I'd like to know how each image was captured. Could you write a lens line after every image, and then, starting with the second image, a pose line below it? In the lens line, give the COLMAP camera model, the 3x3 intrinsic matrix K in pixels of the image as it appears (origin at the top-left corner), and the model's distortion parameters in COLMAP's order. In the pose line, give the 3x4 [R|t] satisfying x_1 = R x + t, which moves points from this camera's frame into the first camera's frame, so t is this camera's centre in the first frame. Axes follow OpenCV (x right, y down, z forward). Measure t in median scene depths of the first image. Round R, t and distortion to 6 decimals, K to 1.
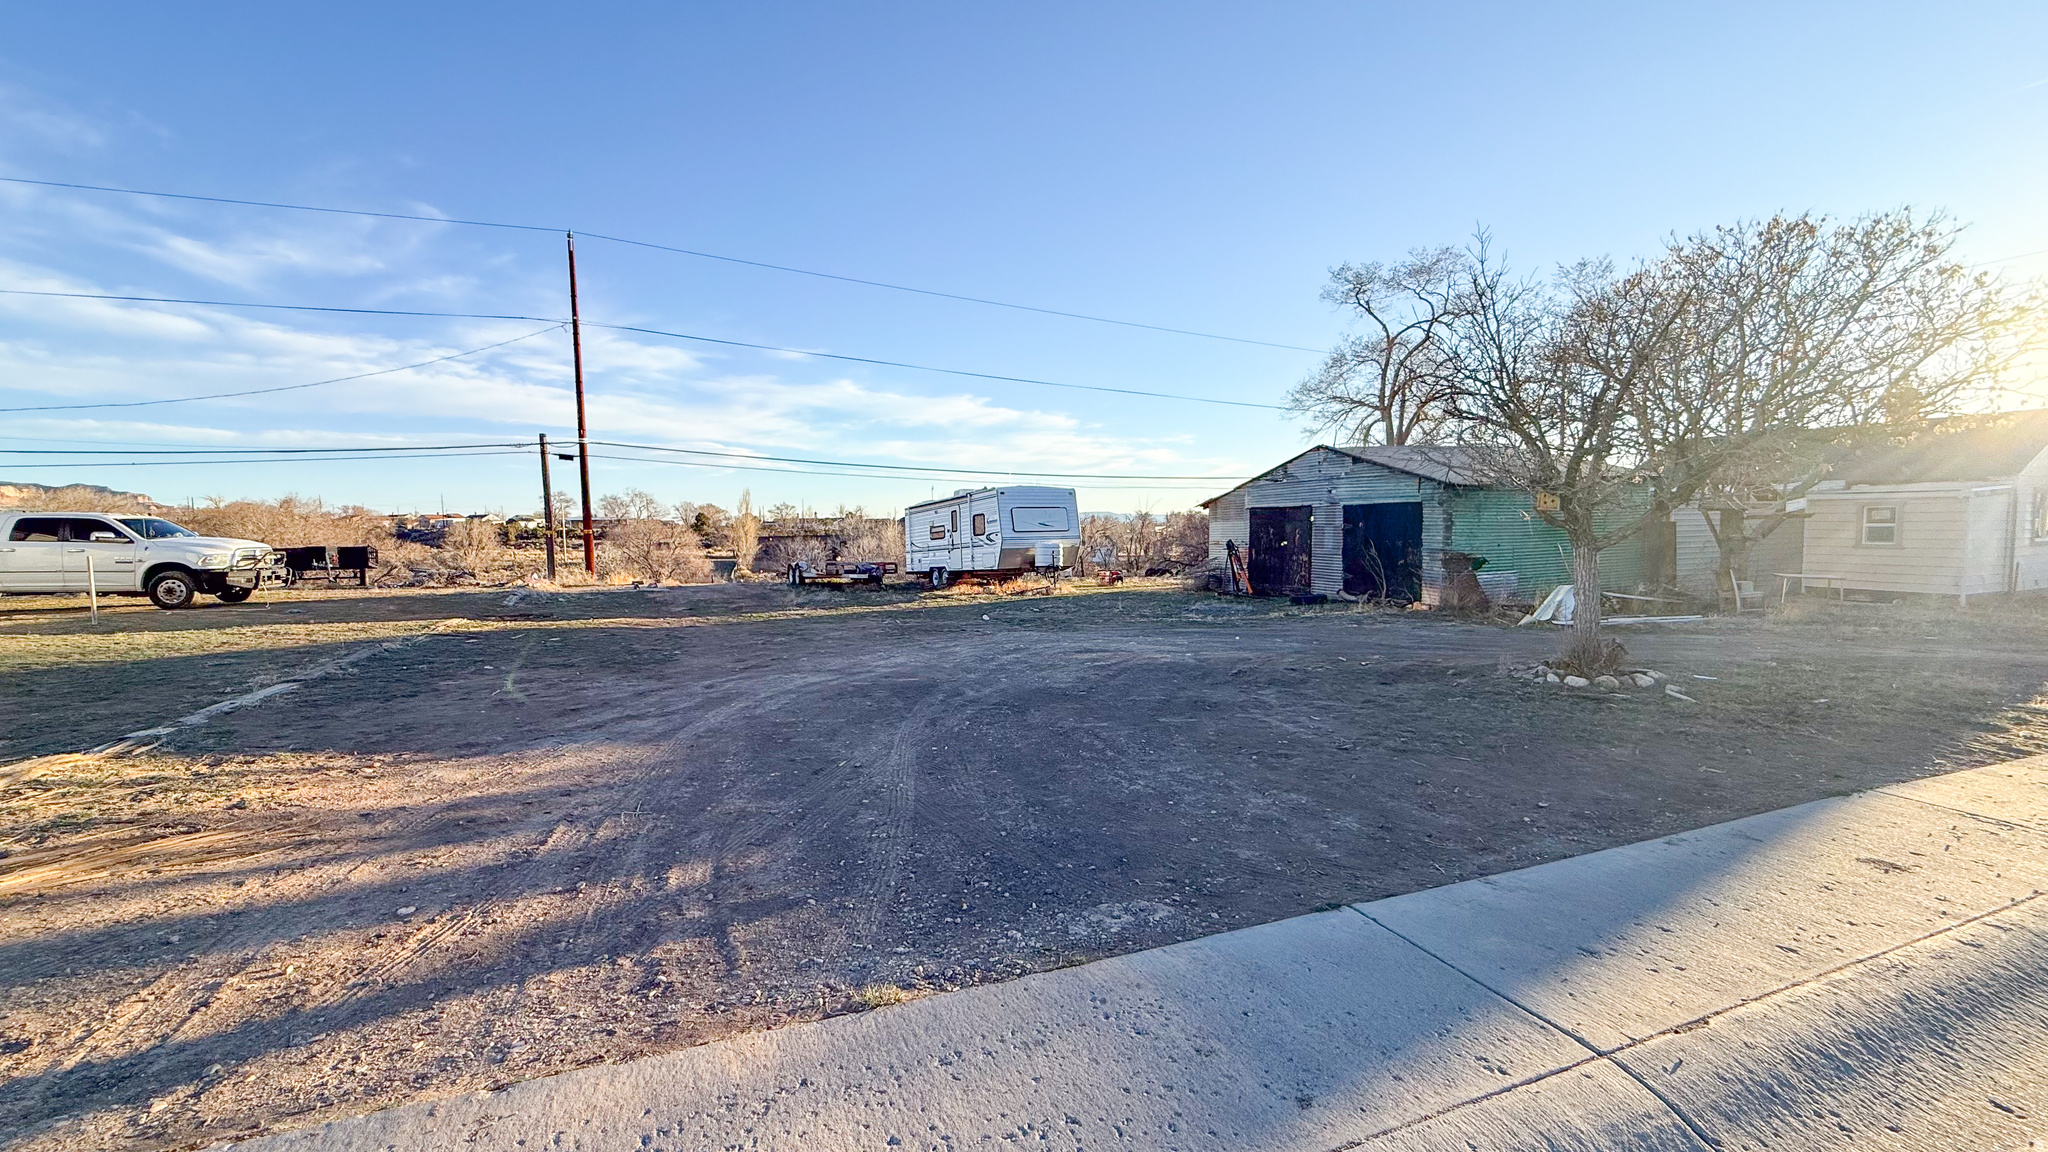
lens RADIAL K [[810.9, 0, 1023.8], [0, 810.9, 571.6], [0, 0, 1]] dist [0.001488, -0.000309]
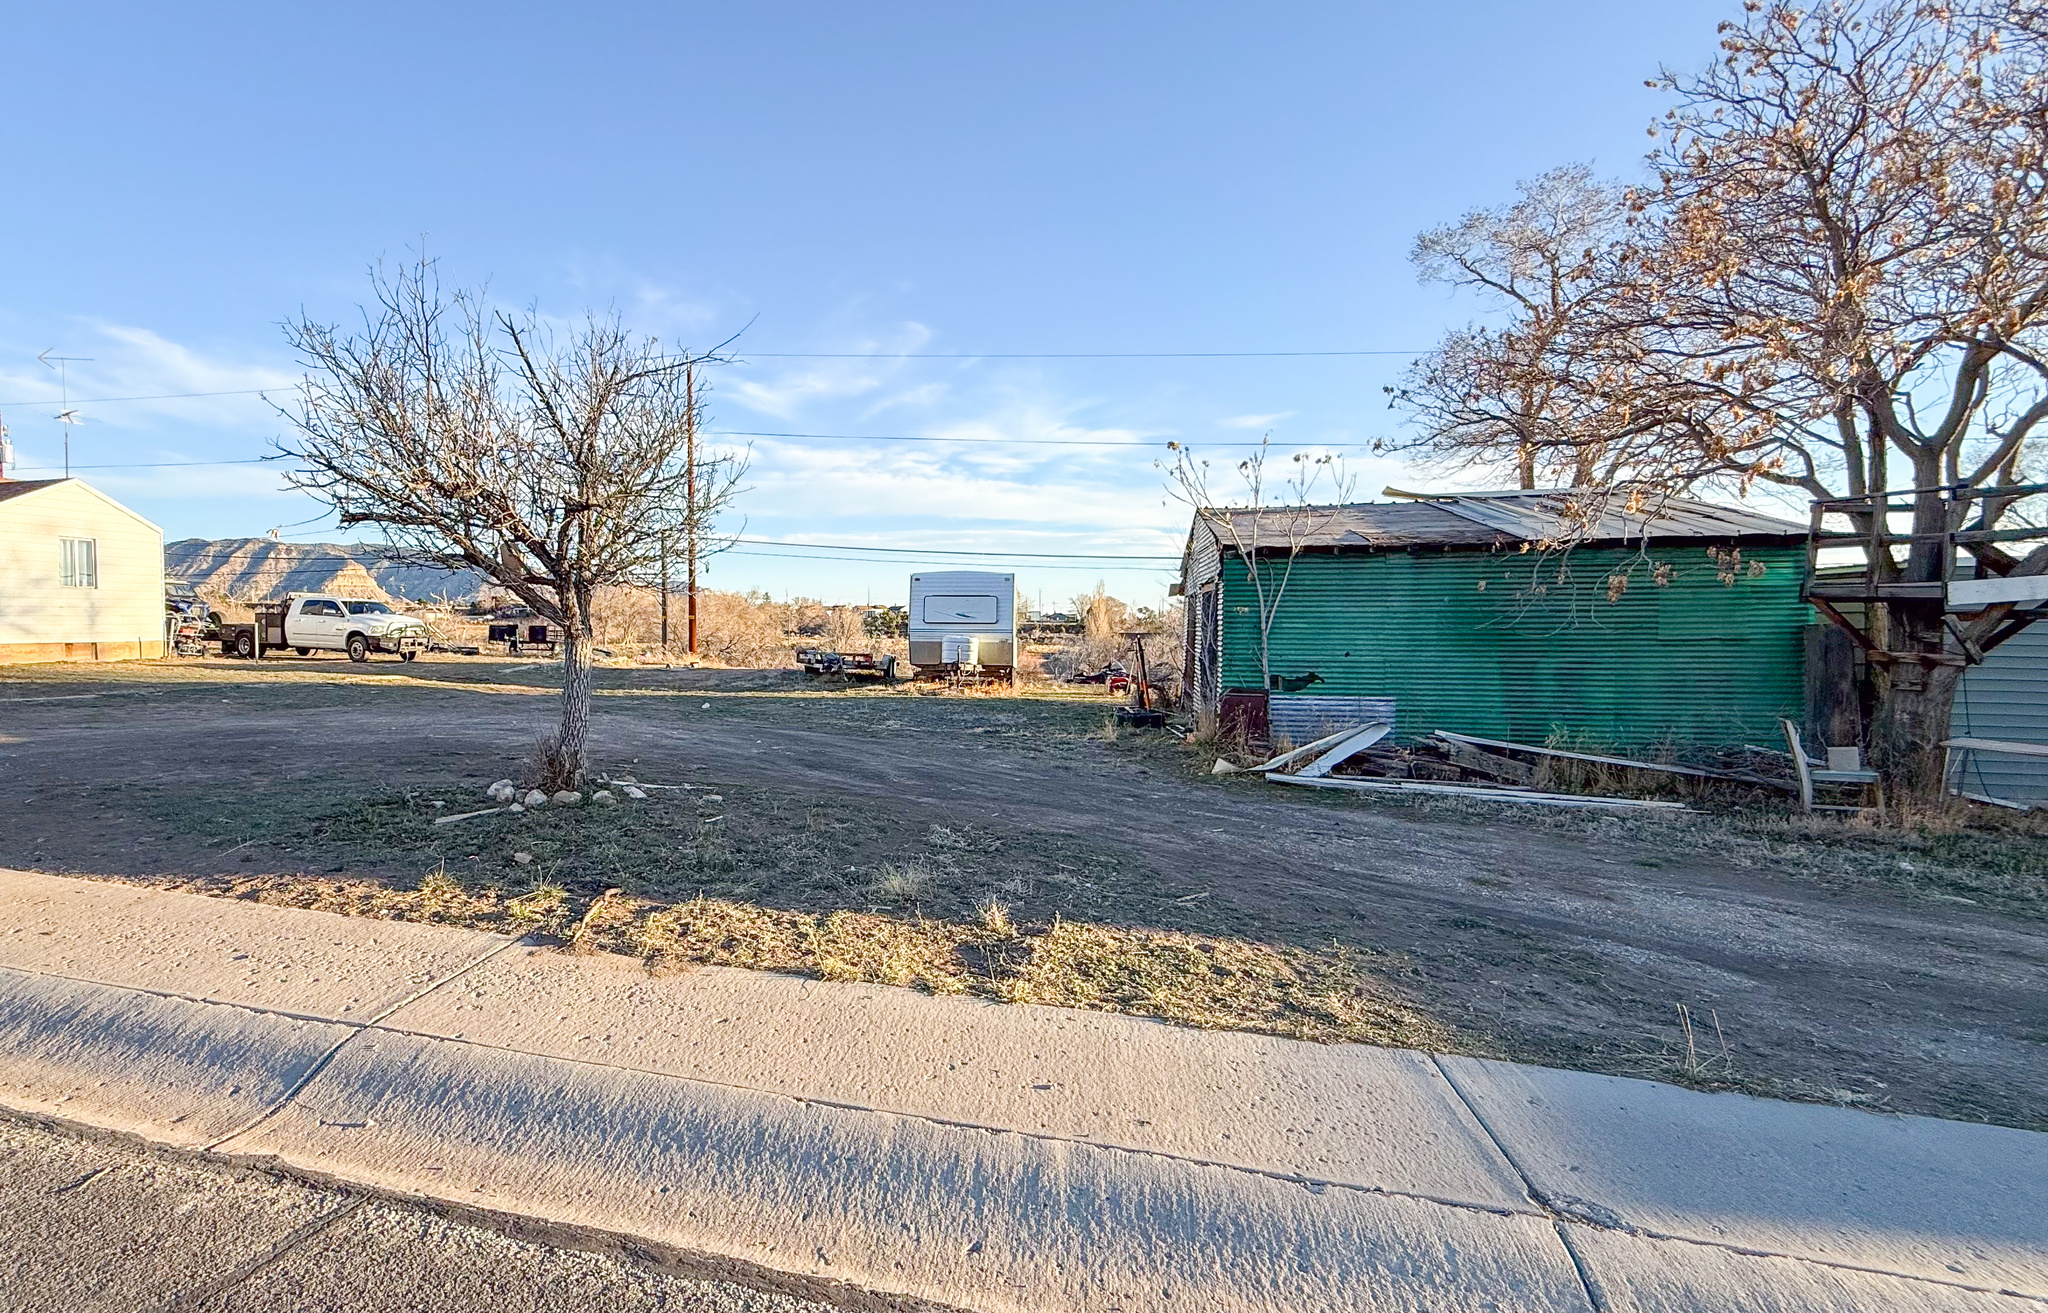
lens RADIAL K [[970.9, 0, 1024.0], [0, 970.9, 653.8], [0, 0, 1]] dist [0.000243, -0.000012]
pose [[0.802700, 0.037491, -0.595204, 0.187274], [-0.053371, 0.998533, -0.009081, -0.003393], [0.593990, 0.039056, 0.803524, 0.059881]]
